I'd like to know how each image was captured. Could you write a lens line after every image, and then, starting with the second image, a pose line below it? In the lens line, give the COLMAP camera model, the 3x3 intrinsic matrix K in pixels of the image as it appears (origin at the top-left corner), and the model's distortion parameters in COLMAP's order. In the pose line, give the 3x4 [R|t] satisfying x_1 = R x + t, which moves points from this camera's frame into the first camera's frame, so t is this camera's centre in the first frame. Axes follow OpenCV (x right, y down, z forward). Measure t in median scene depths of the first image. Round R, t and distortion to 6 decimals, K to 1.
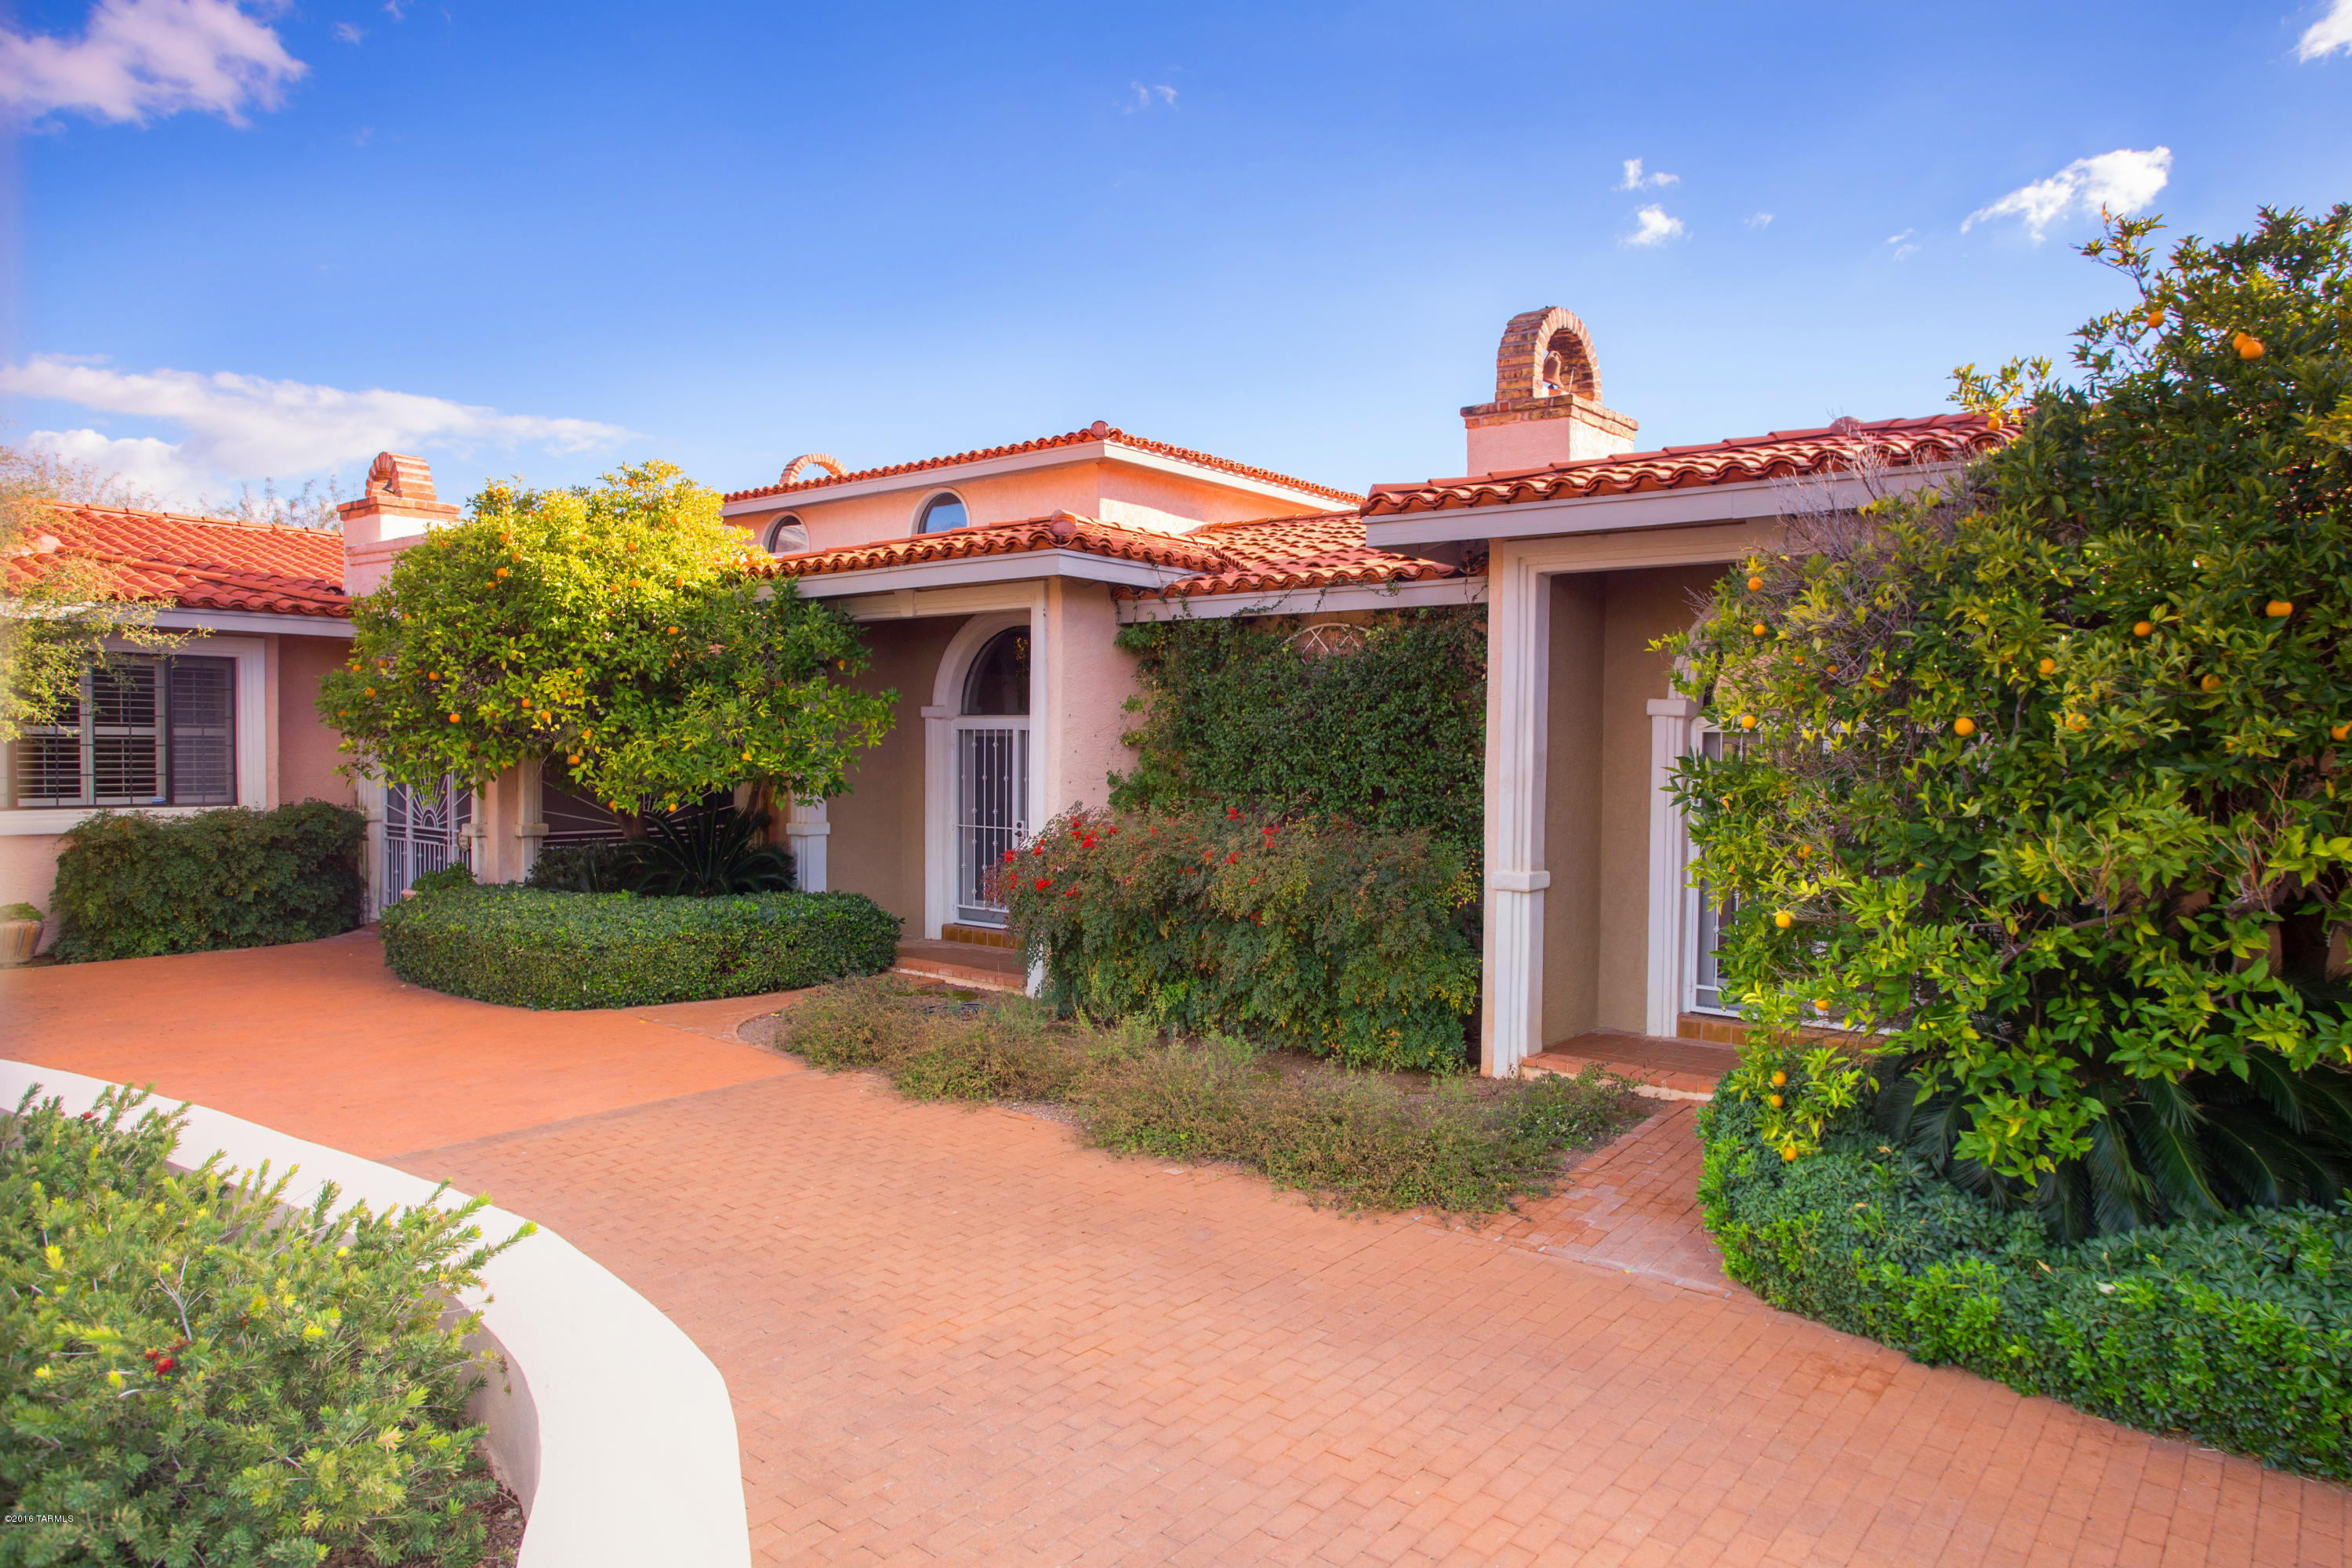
lens RADIAL K [[1403.9, 0, 1176.0], [0, 1403.9, 784.0], [0, 0, 1]] dist [-0.031901, -0.000539]
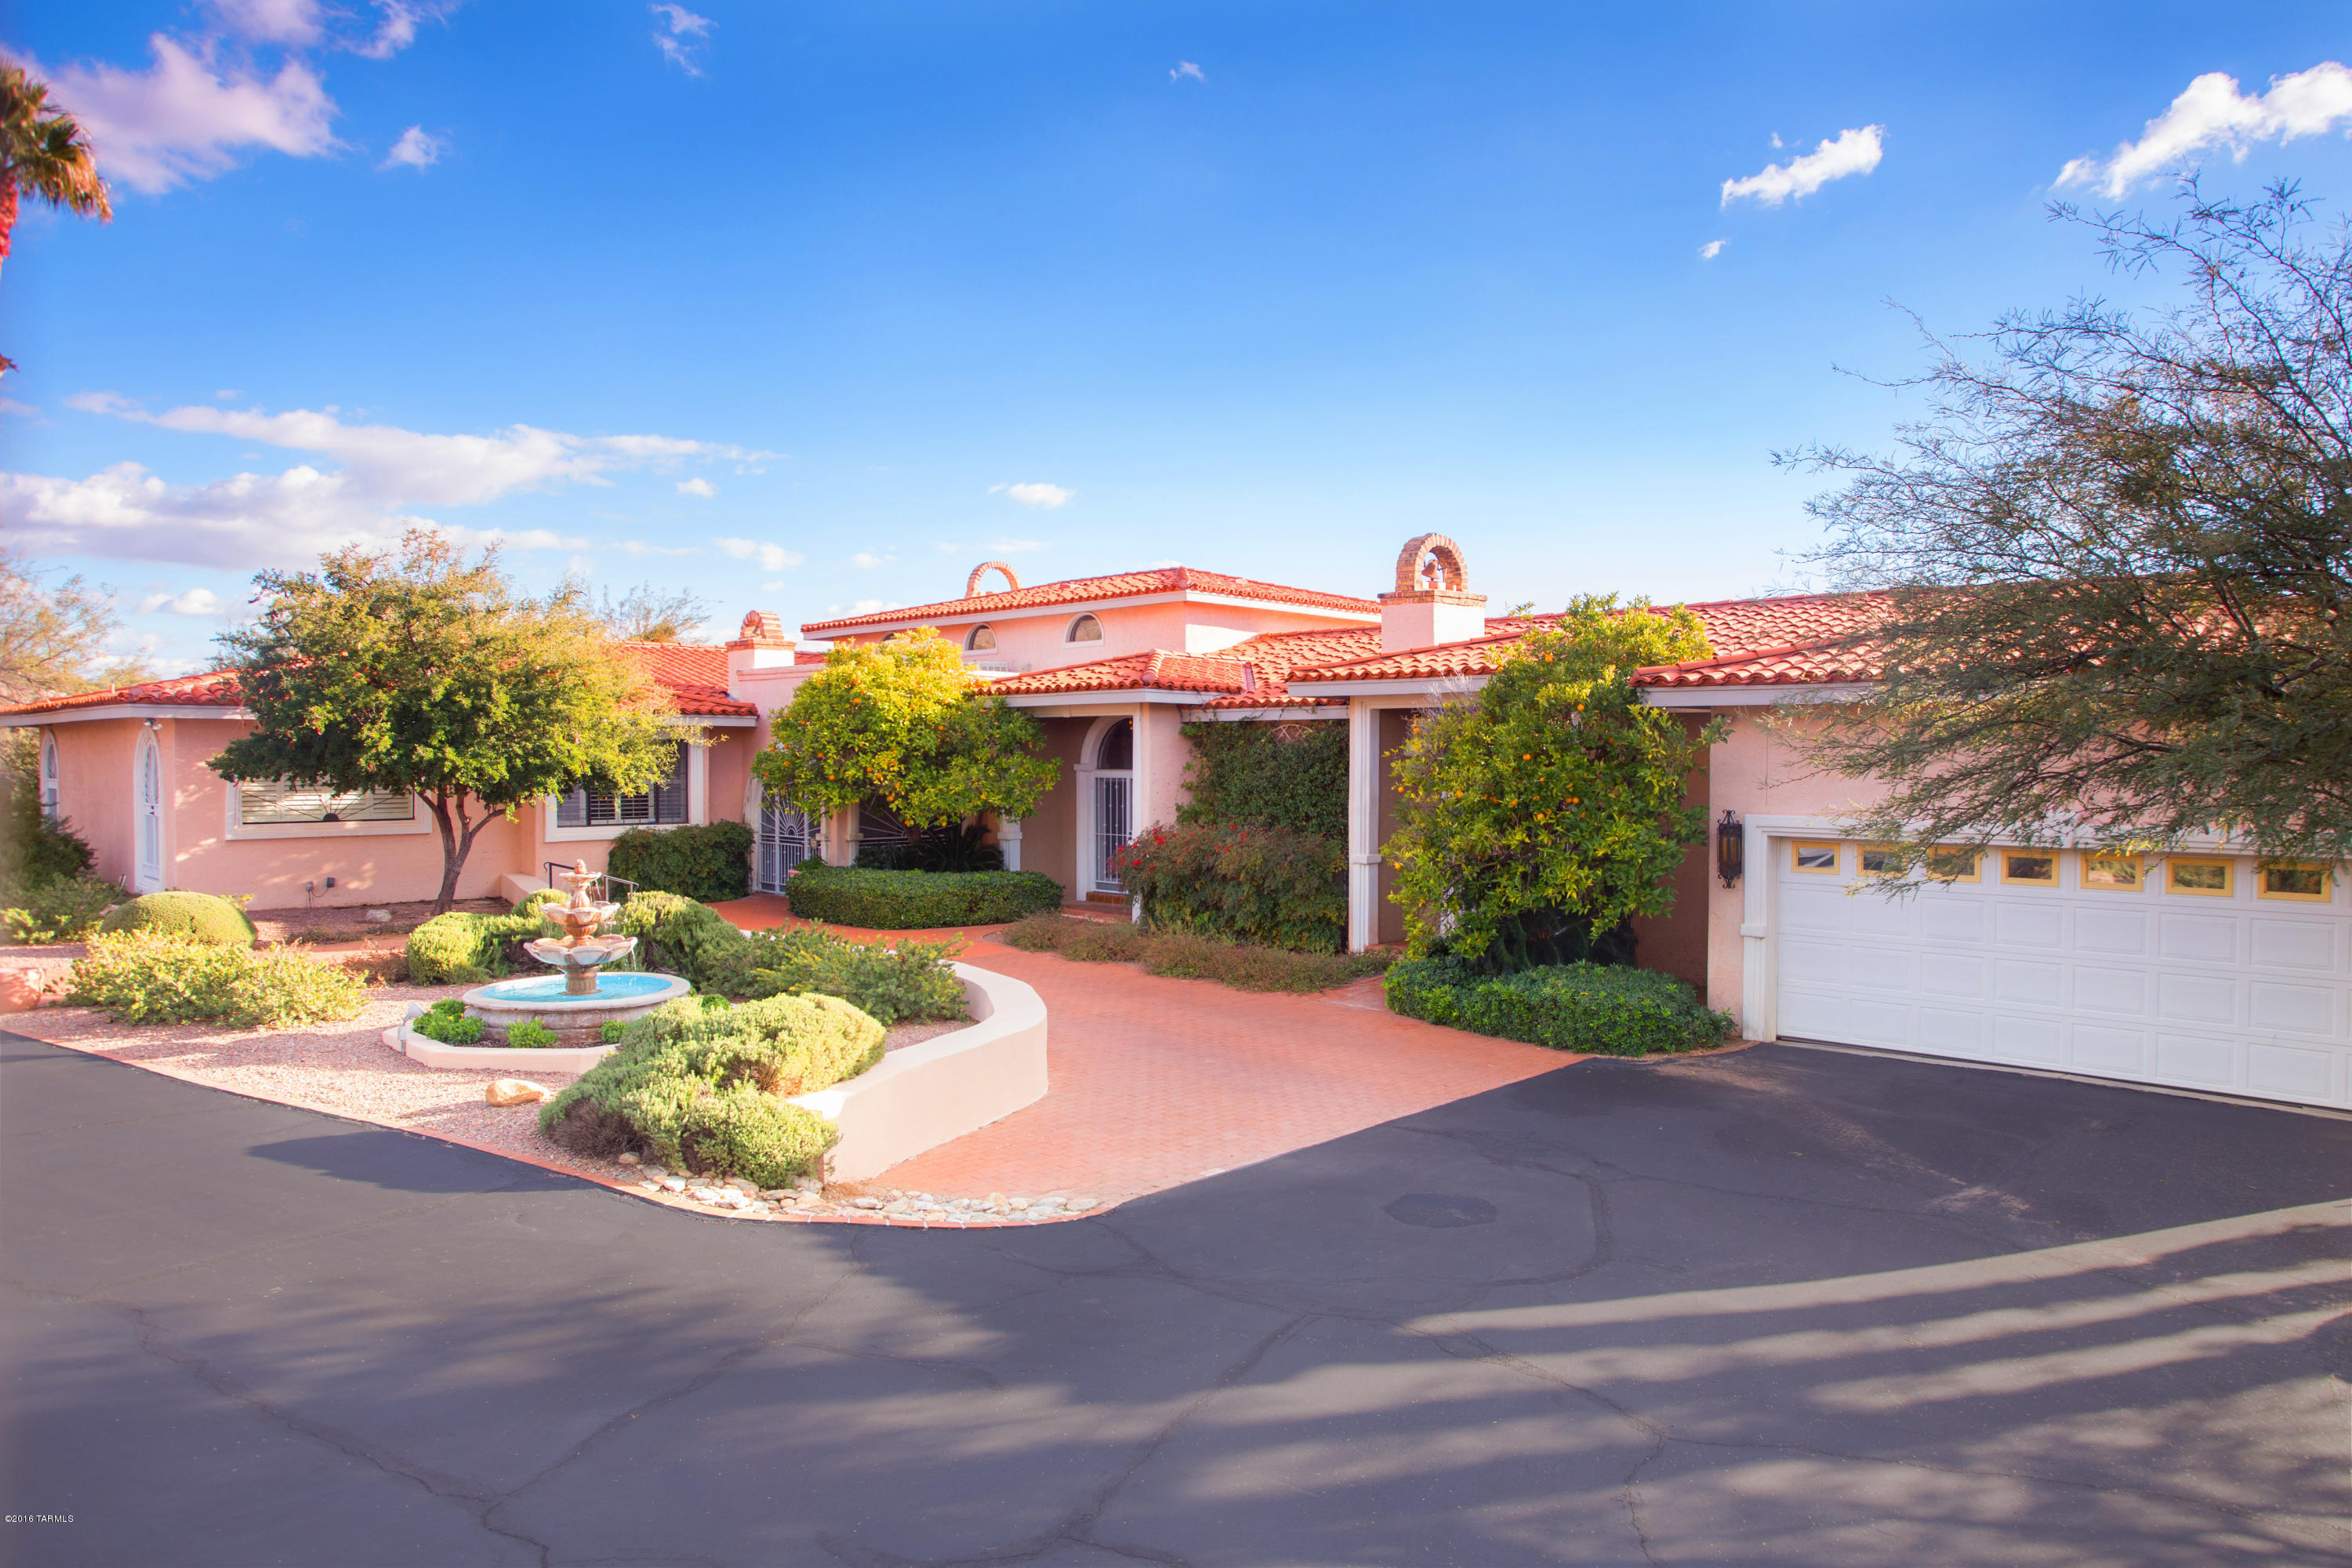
lens RADIAL K [[1403.9, 0, 1176.0], [0, 1403.9, 784.0], [0, 0, 1]] dist [-0.031901, -0.000539]
pose [[0.994628, -0.006477, -0.103313, 0.142429], [0.005651, 0.999950, -0.008279, -0.019275], [0.103362, 0.007651, 0.994614, -0.826692]]
